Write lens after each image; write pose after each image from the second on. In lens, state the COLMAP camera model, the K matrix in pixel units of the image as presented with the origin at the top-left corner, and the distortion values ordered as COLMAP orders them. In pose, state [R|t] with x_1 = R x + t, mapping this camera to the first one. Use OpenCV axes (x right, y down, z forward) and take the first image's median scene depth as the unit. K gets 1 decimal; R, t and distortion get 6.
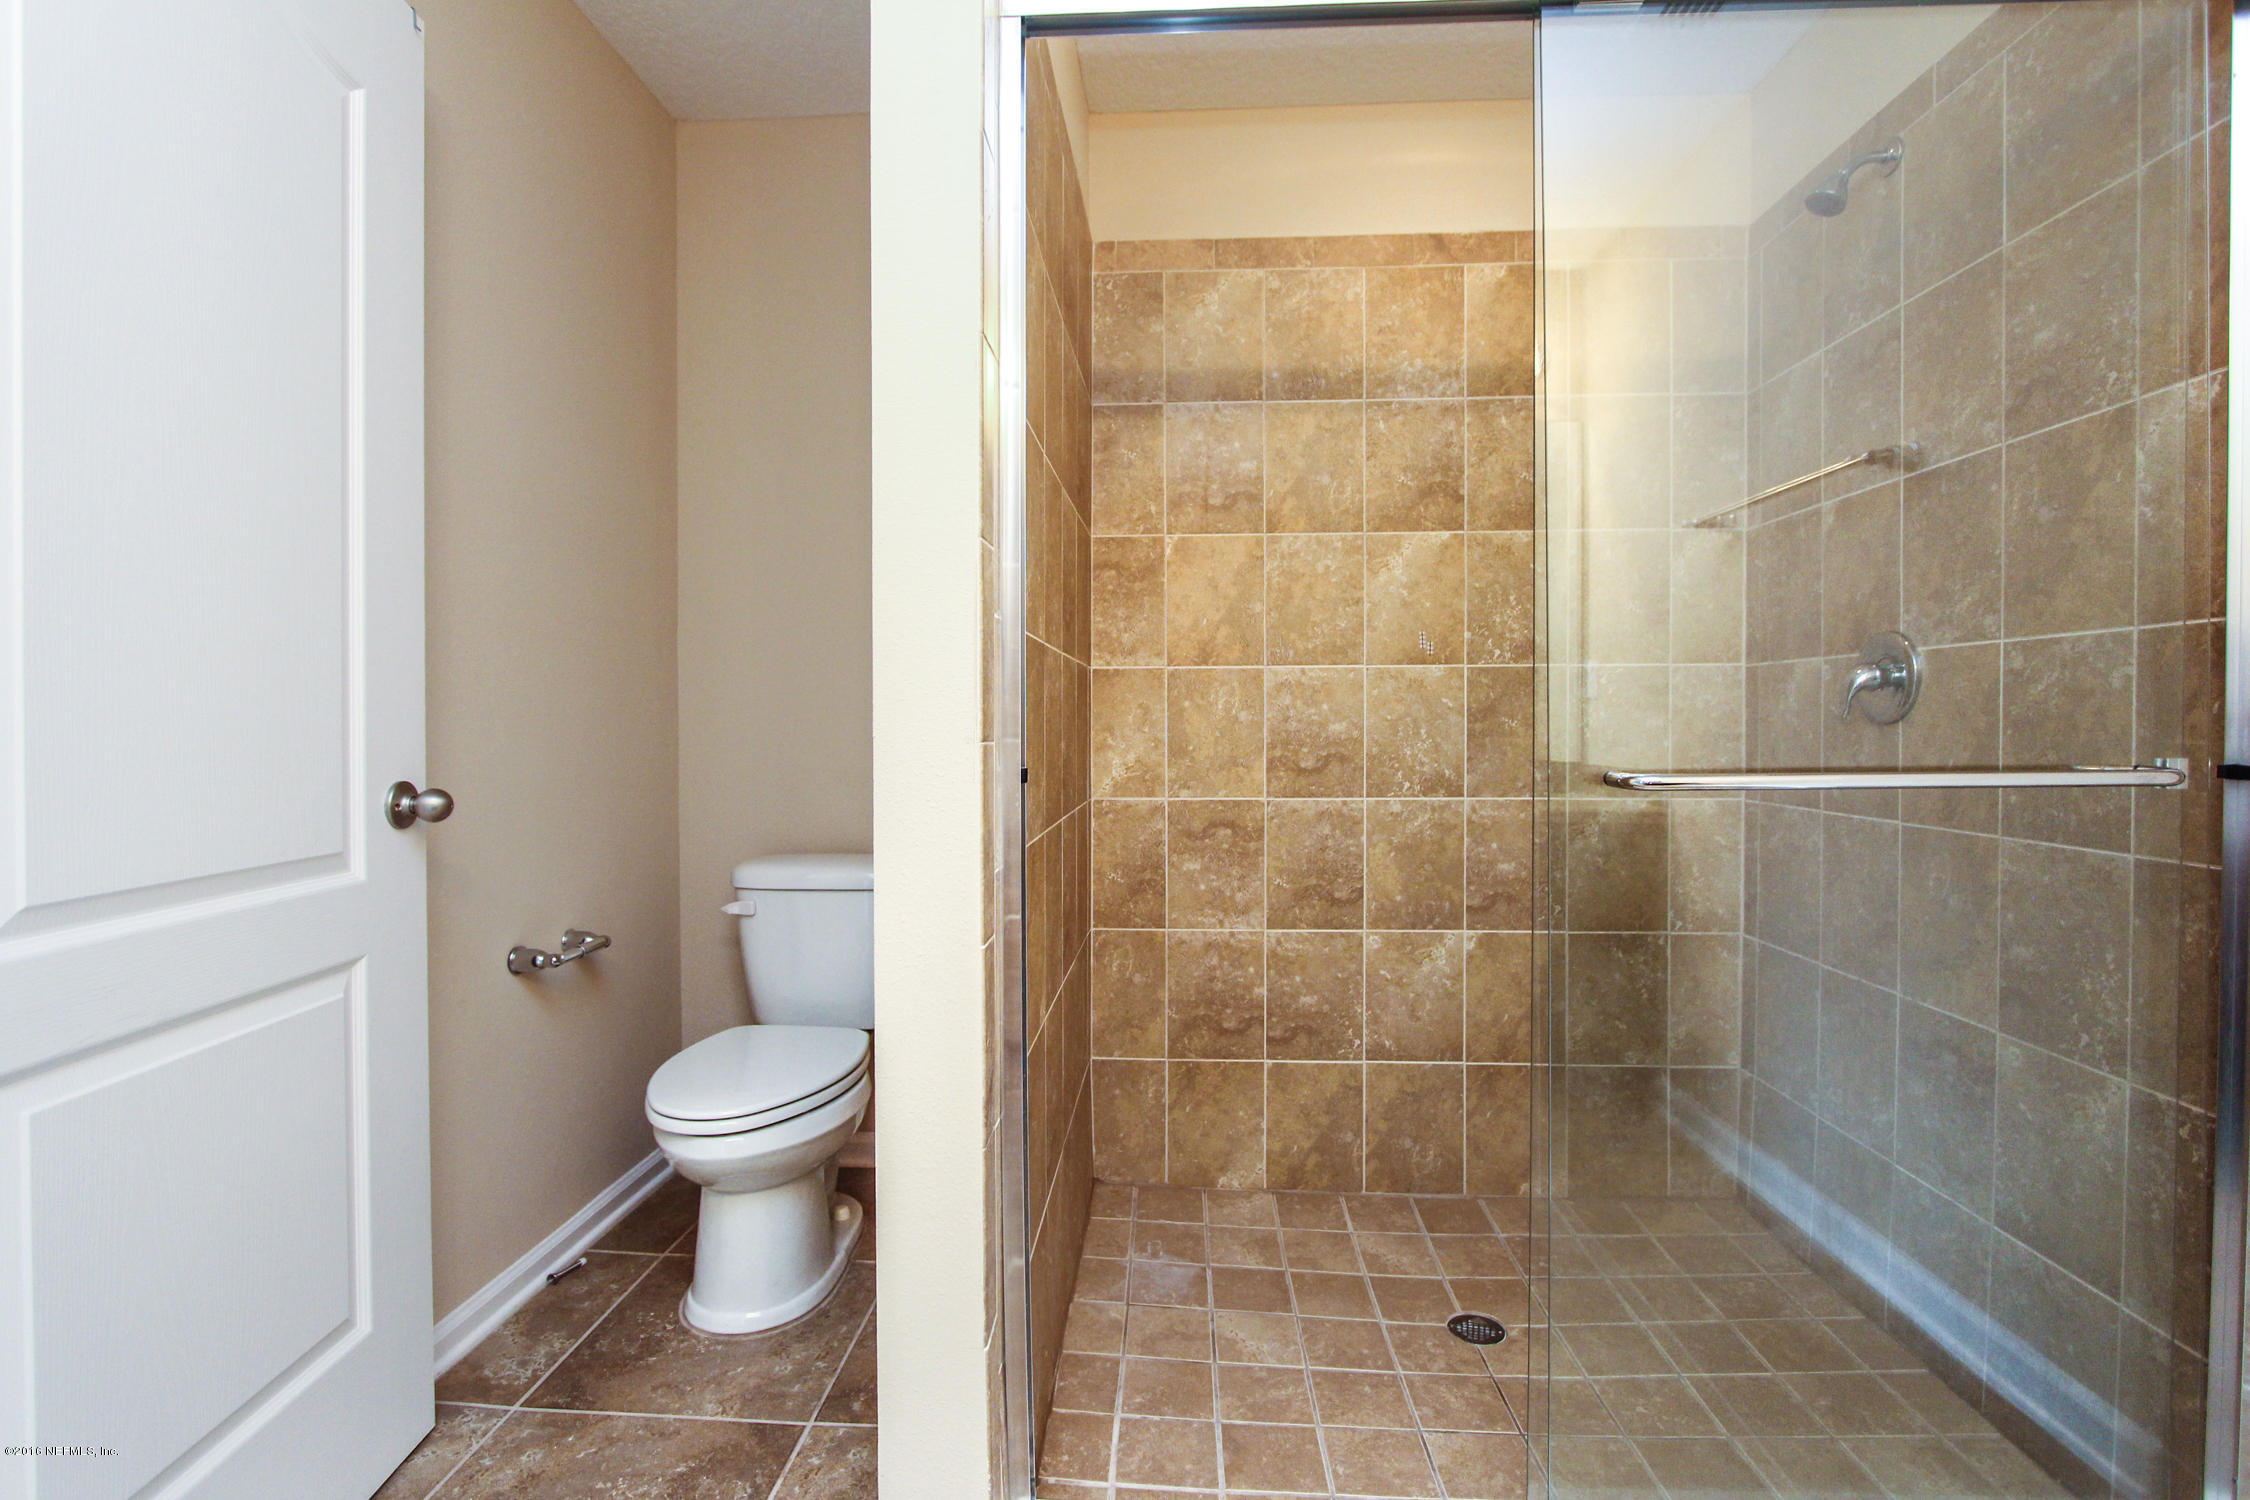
lens RADIAL K [[1058.5, 0, 1118.8], [0, 1058.5, 733.2], [0, 0, 1]] dist [-0.018316, 0.003518]
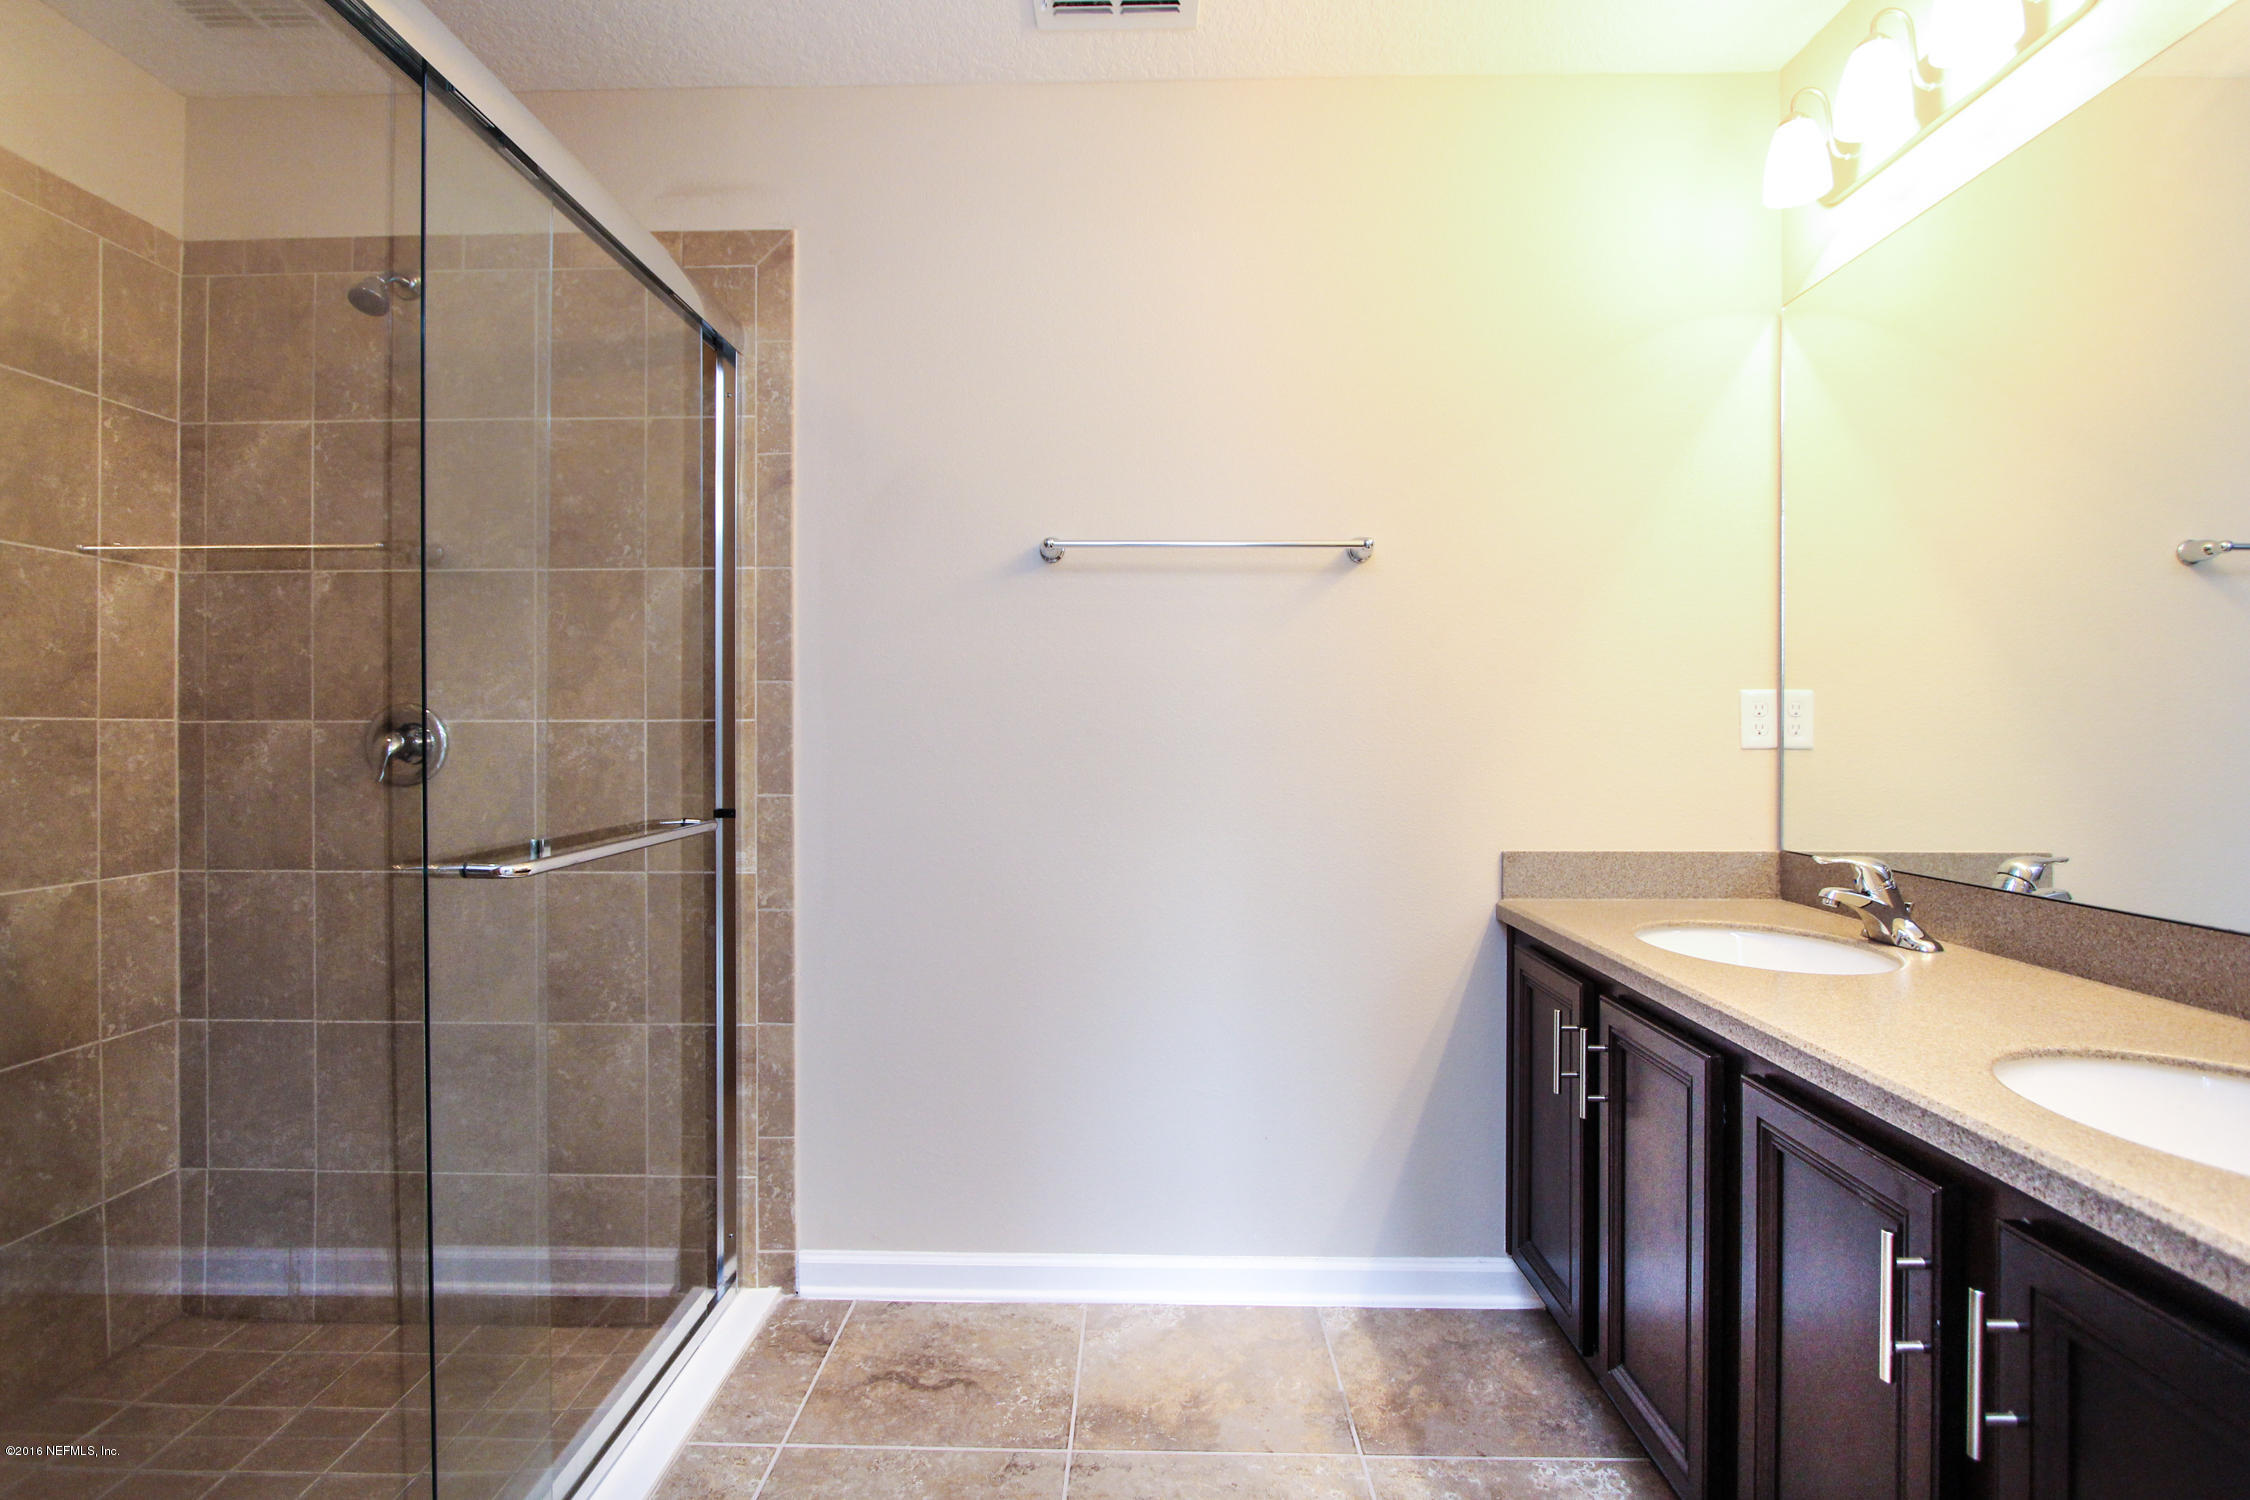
lens RADIAL K [[1058.5, 0, 1118.8], [0, 1058.5, 733.2], [0, 0, 1]] dist [-0.018316, 0.003518]
pose [[-0.053028, 0.008126, 0.998560, -0.394195], [0.014052, 0.999874, -0.007390, -0.041869], [-0.998494, 0.013640, -0.053135, 0.270638]]
